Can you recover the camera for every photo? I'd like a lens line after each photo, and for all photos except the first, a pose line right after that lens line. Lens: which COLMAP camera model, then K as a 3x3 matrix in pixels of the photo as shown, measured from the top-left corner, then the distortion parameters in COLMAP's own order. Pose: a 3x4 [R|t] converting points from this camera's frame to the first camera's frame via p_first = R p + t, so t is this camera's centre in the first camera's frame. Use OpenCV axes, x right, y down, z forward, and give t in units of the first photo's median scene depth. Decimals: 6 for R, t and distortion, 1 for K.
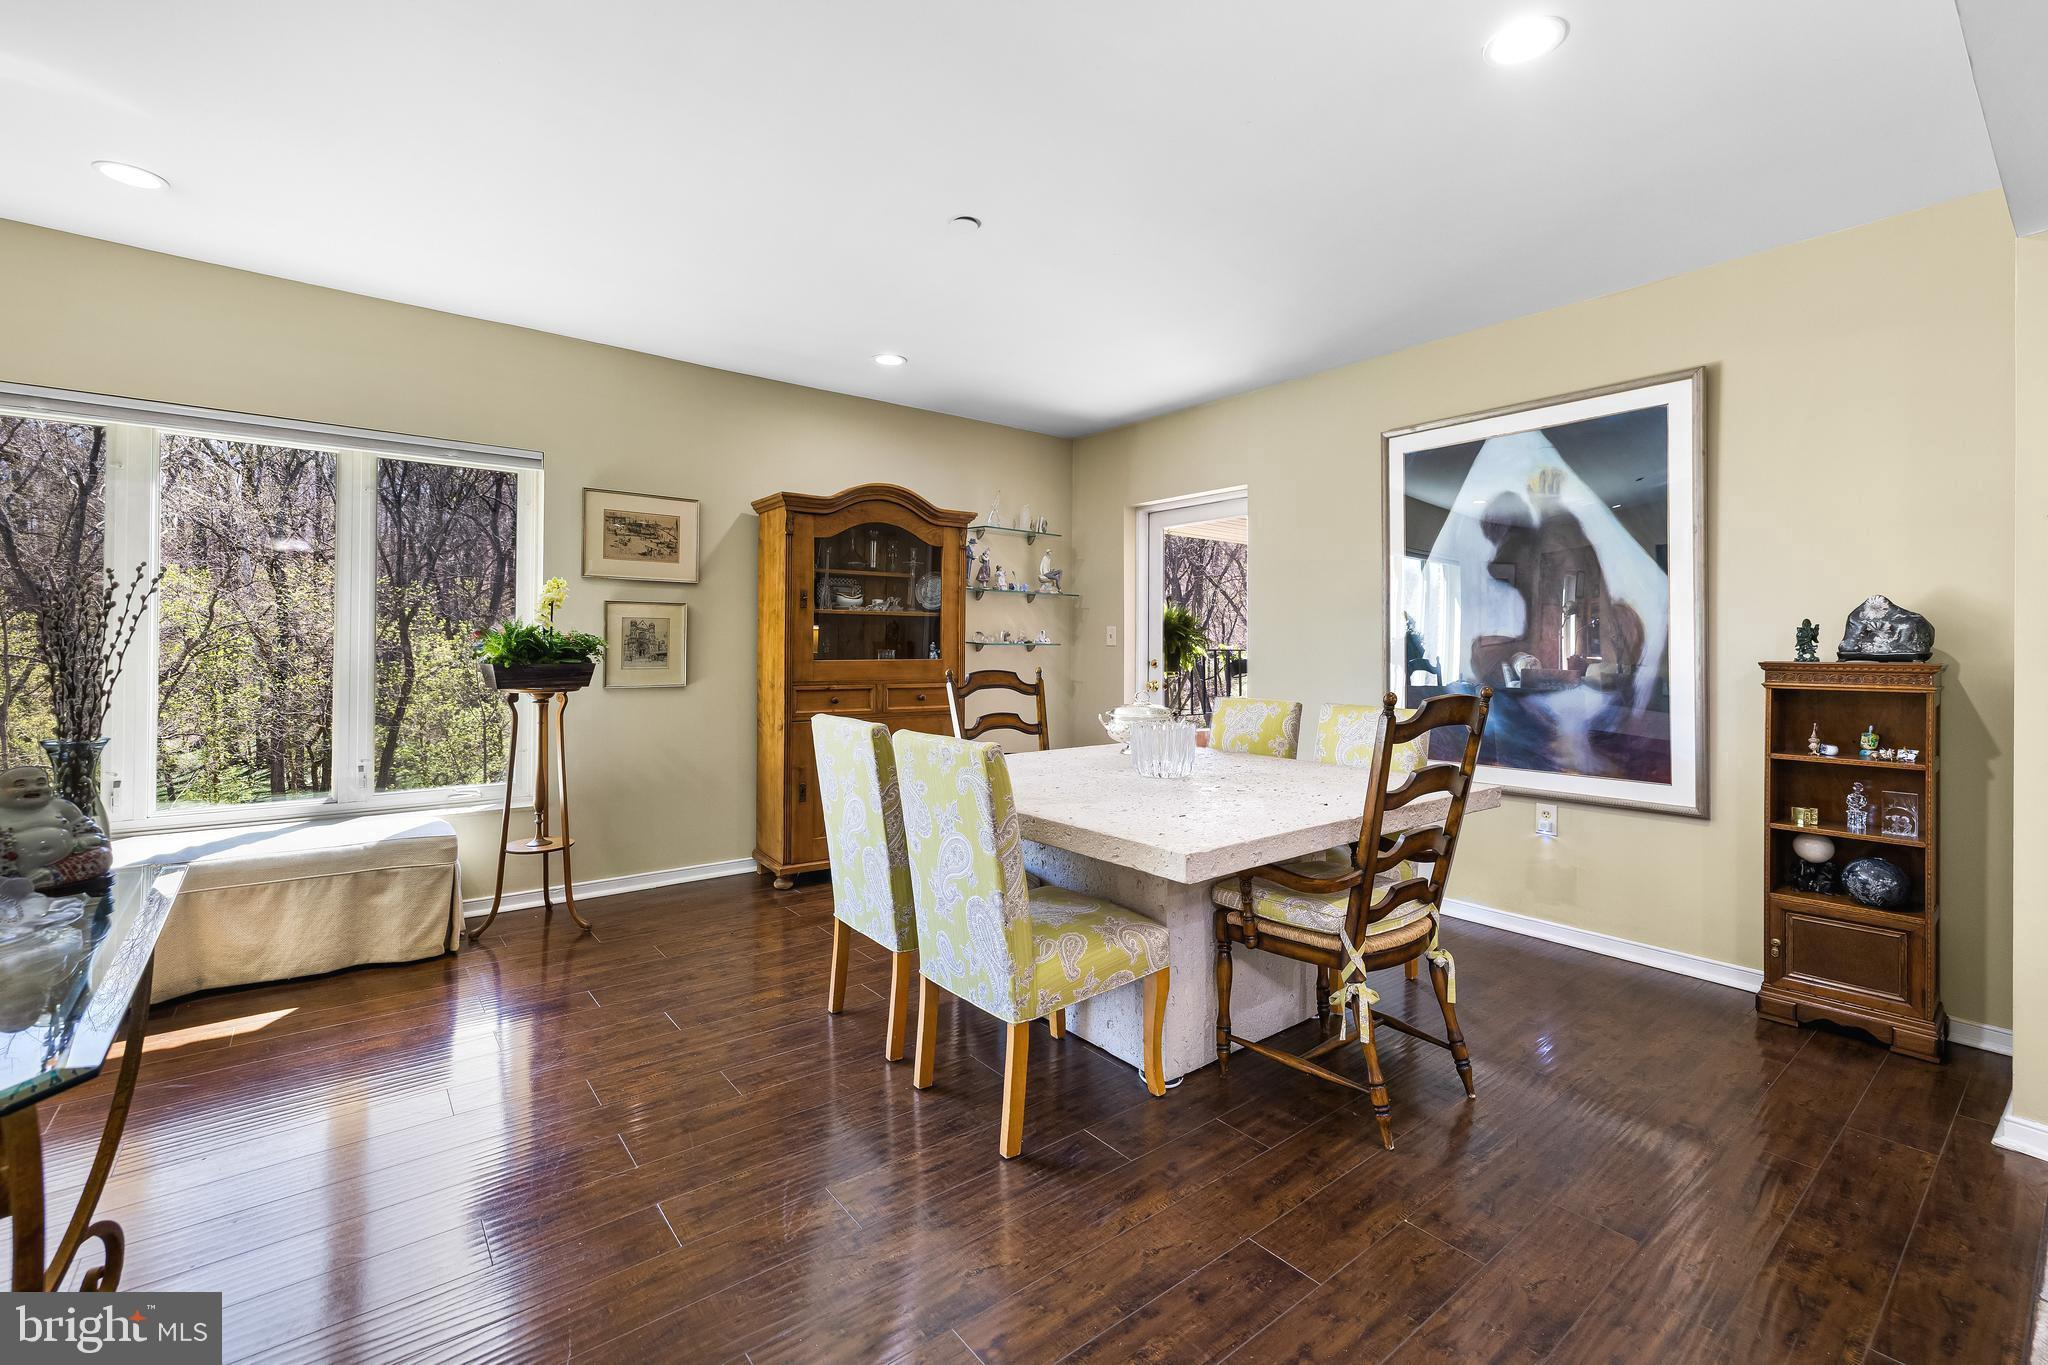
lens RADIAL K [[876.7, 0, 1017.5], [0, 876.7, 639.7], [0, 0, 1]] dist [0.000146, 0.001015]
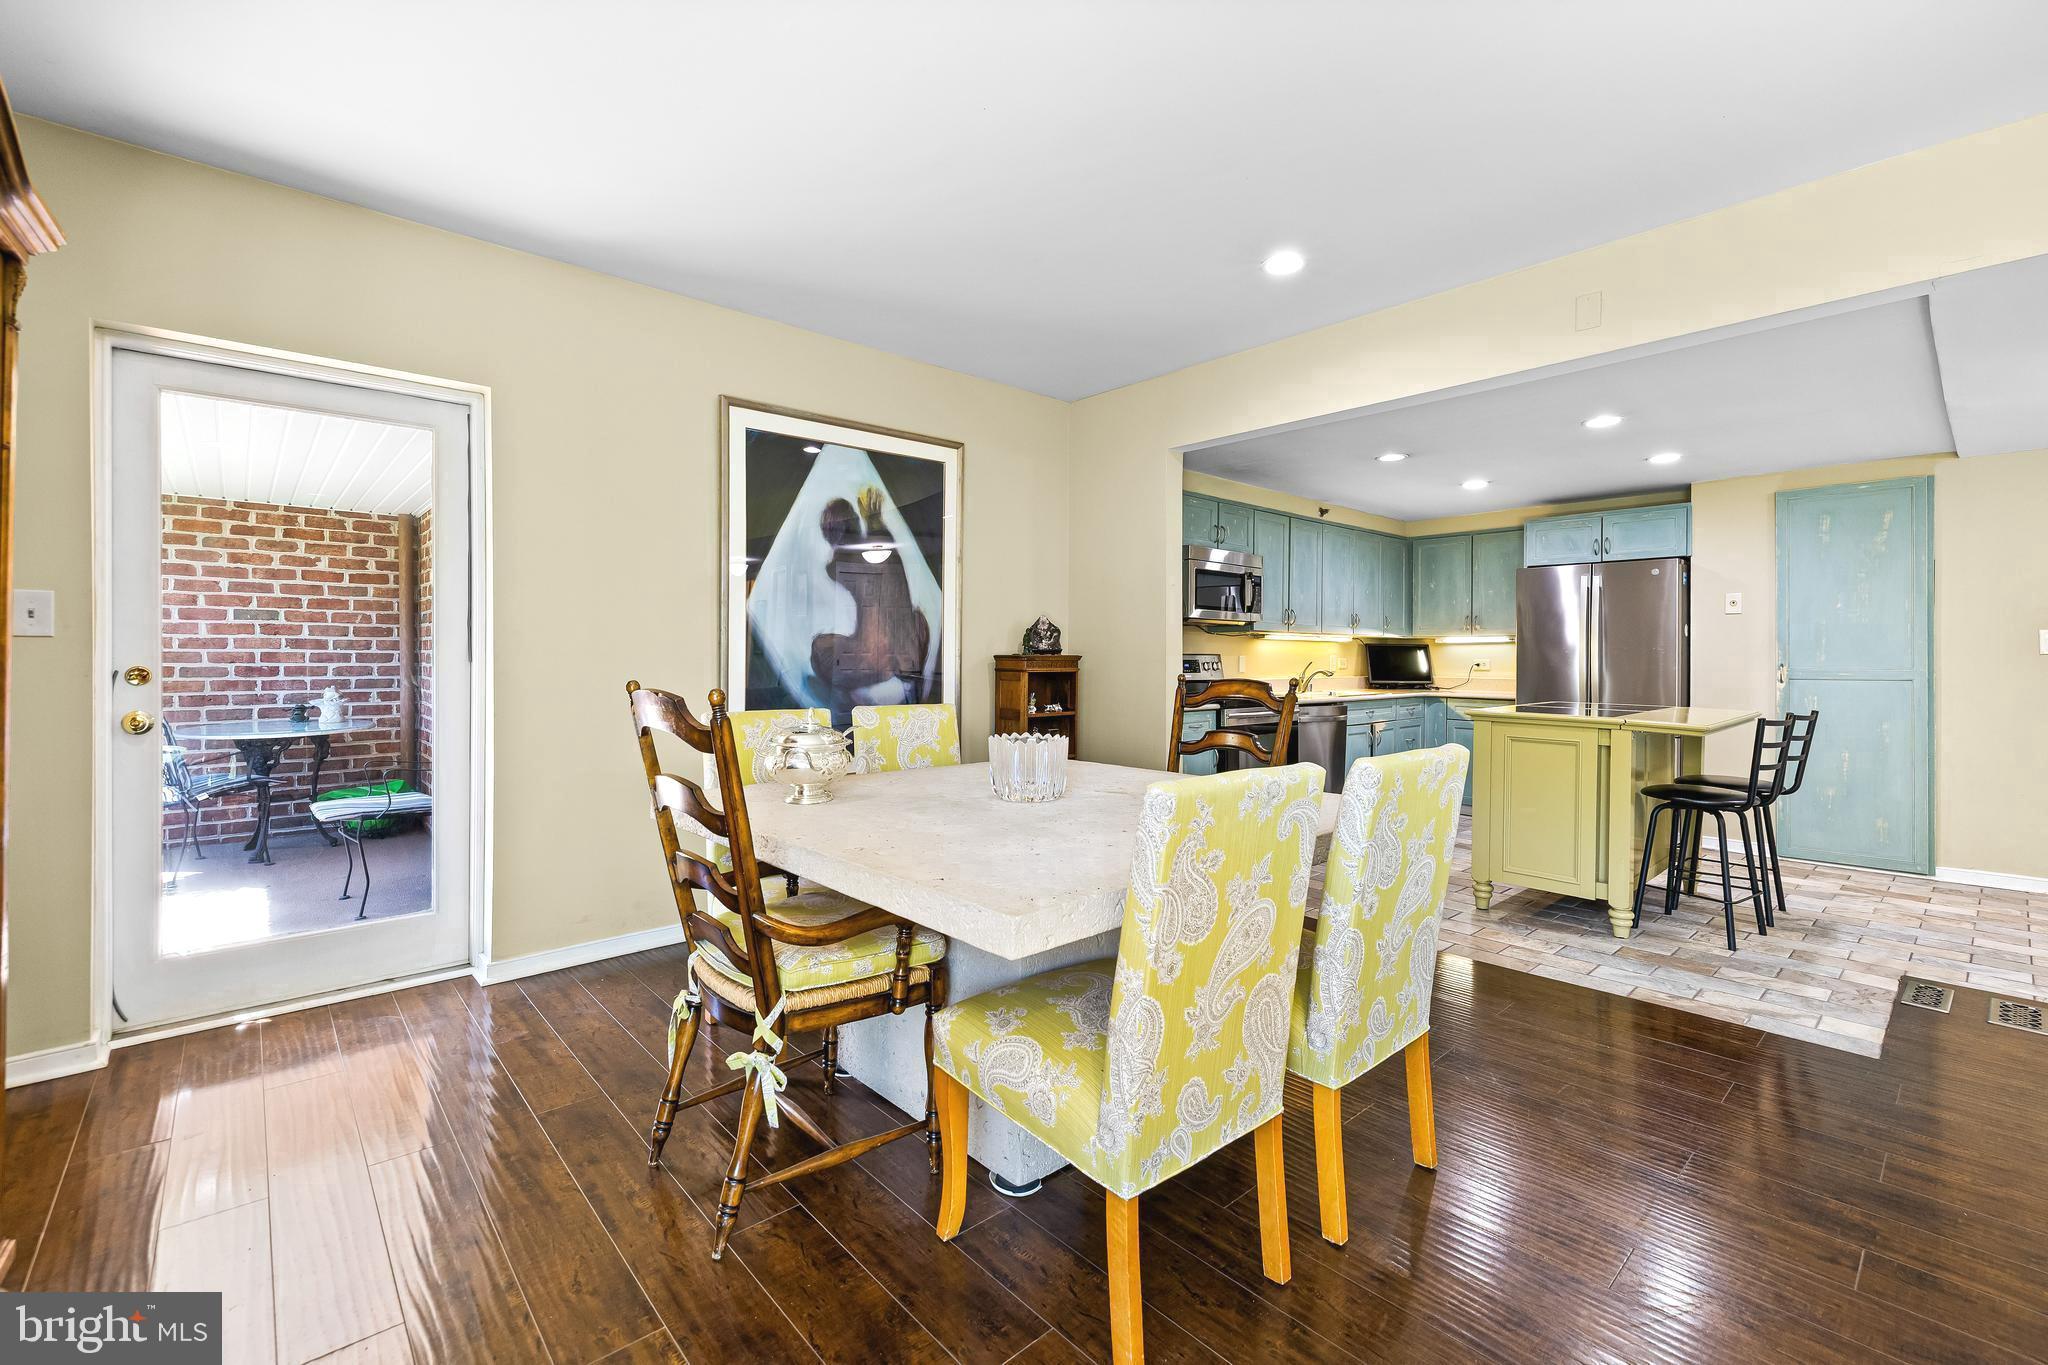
lens RADIAL K [[876.7, 0, 1036.9], [0, 876.7, 658.2], [0, 0, 1]] dist [0.000146, 0.001015]
pose [[-0.071810, -0.009621, 0.997372, -0.554297], [-0.012222, 0.999887, 0.008765, 0.013515], [-0.997343, -0.011561, -0.071919, 0.890530]]
